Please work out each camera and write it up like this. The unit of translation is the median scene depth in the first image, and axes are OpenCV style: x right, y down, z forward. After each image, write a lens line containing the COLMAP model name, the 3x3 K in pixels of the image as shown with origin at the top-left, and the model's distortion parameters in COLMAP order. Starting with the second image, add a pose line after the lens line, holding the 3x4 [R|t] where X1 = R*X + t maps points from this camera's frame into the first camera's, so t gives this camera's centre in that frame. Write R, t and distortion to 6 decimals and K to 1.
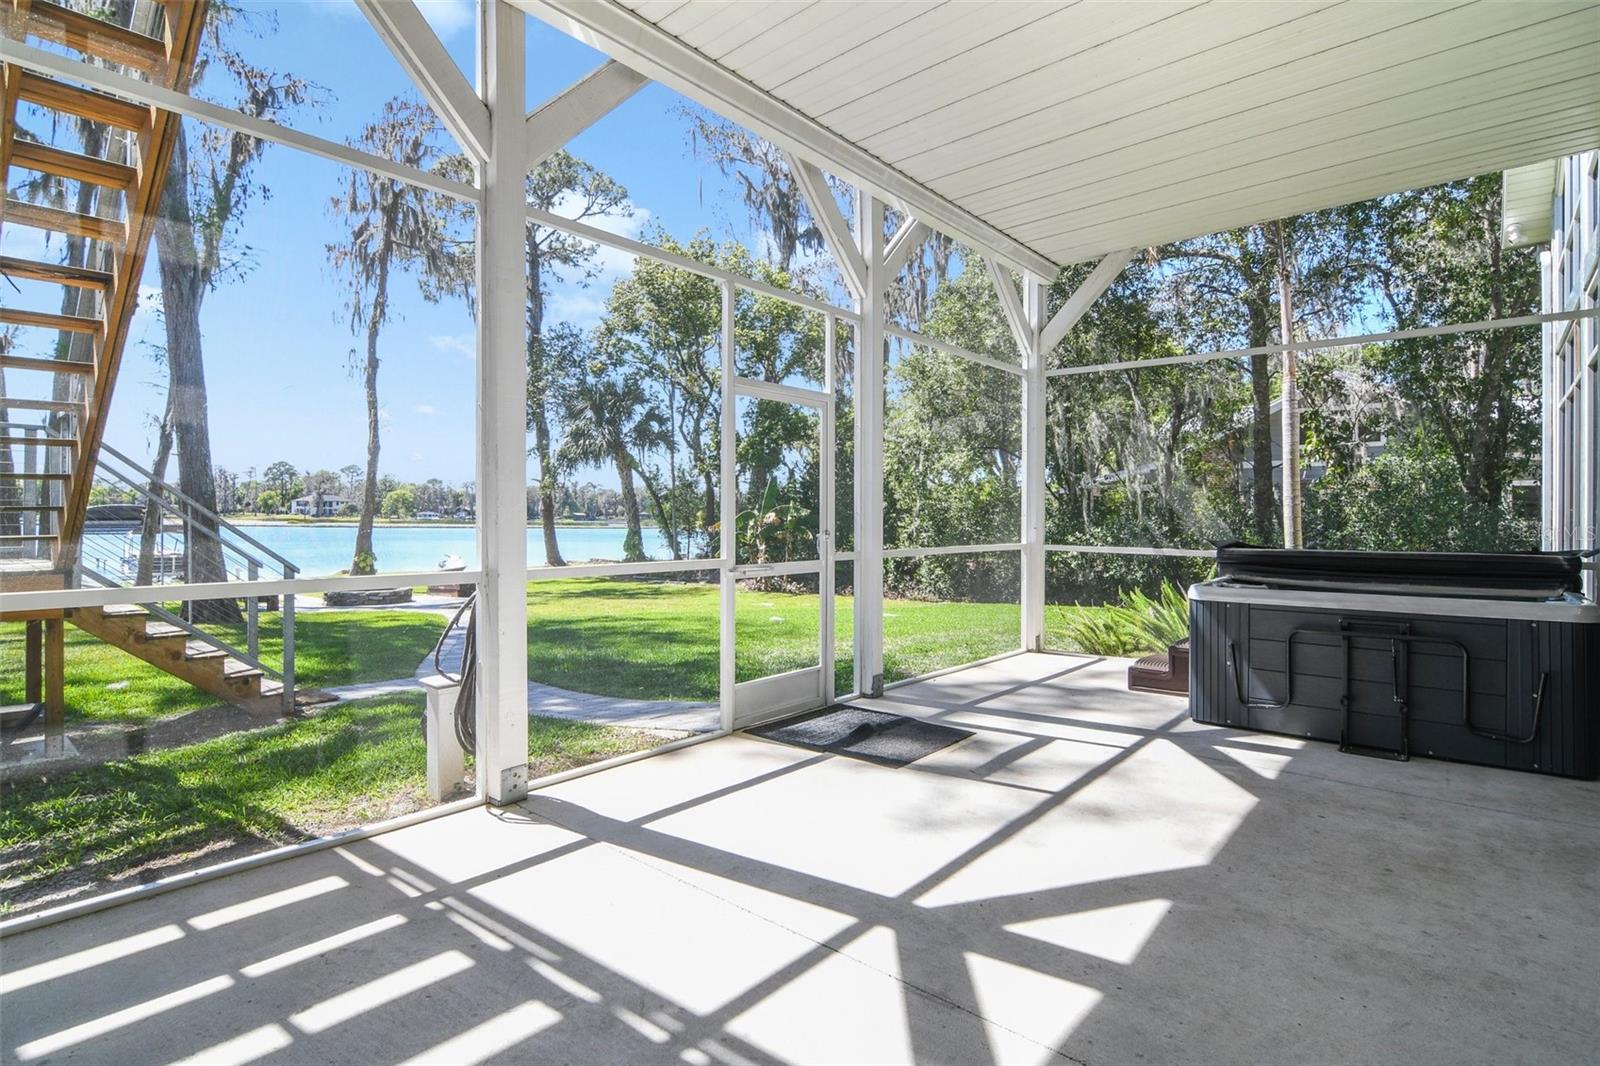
lens RADIAL K [[786.6, 0, 788.8], [0, 786.6, 517.6], [0, 0, 1]] dist [0.001373, -0.001583]
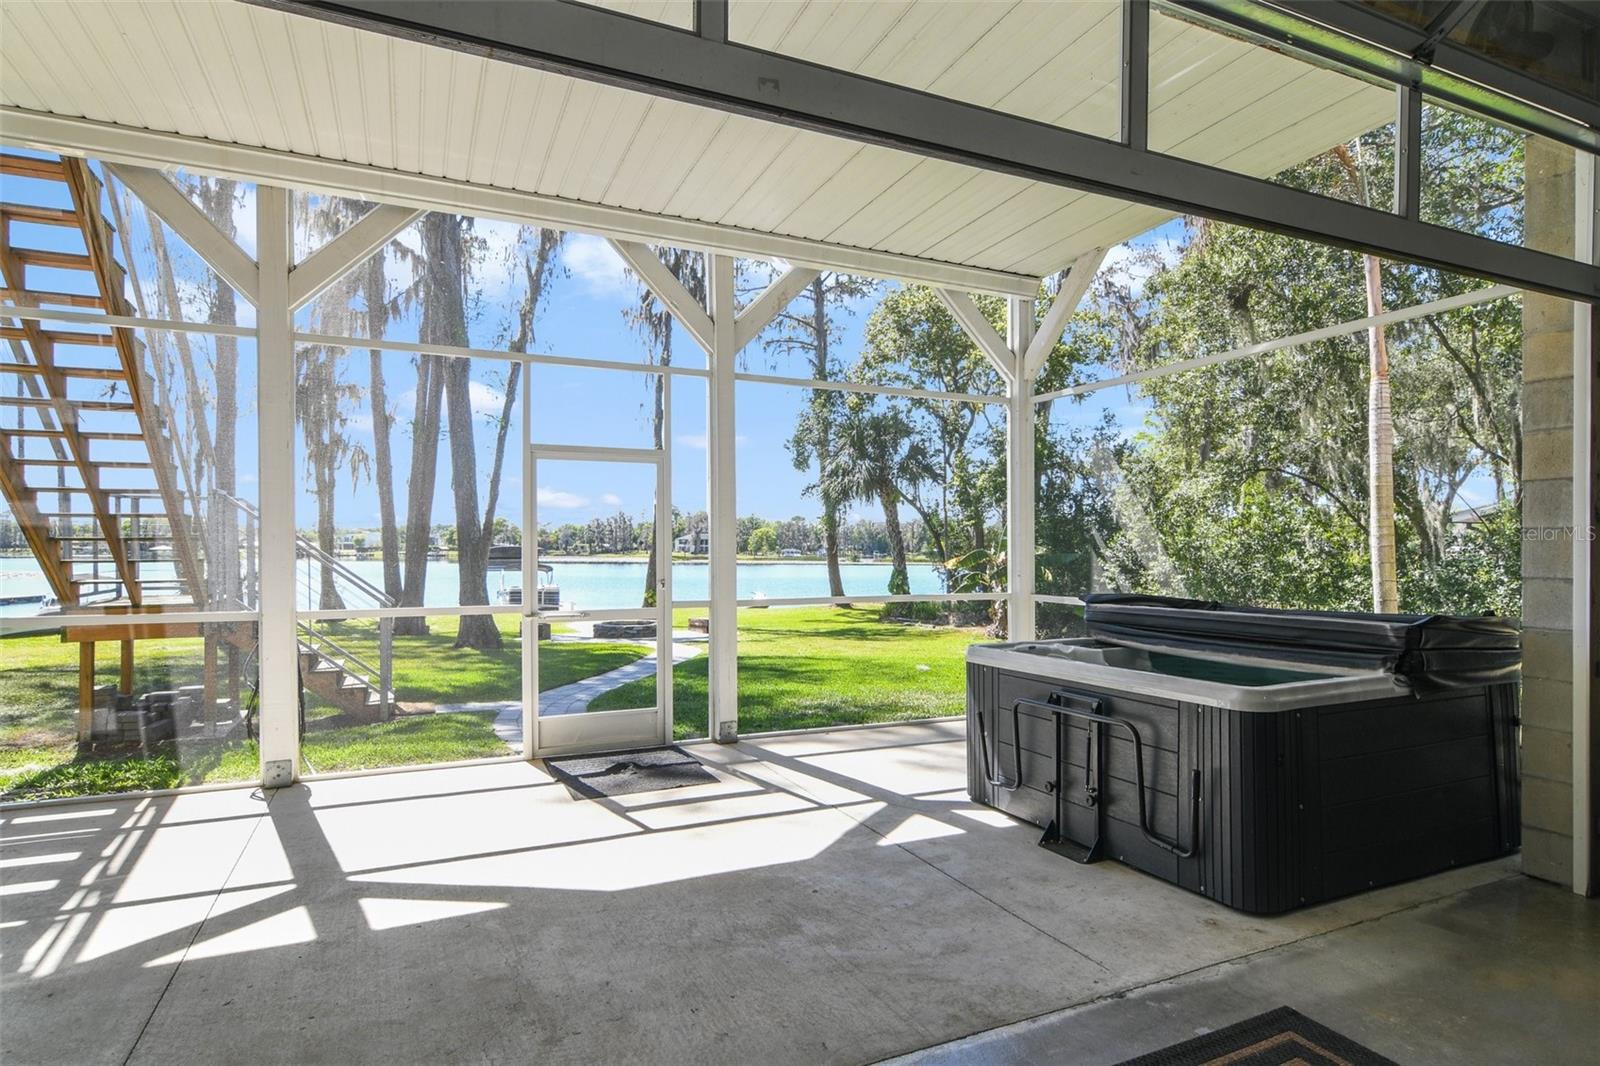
lens RADIAL K [[861.9, 0, 814.5], [0, 861.9, 549.6], [0, 0, 1]] dist [-0.003576, -0.002799]
pose [[0.918960, -0.008603, -0.394256, 0.145004], [0.007128, 0.999961, -0.005206, -0.004100], [0.394285, 0.001974, 0.918986, -0.000853]]
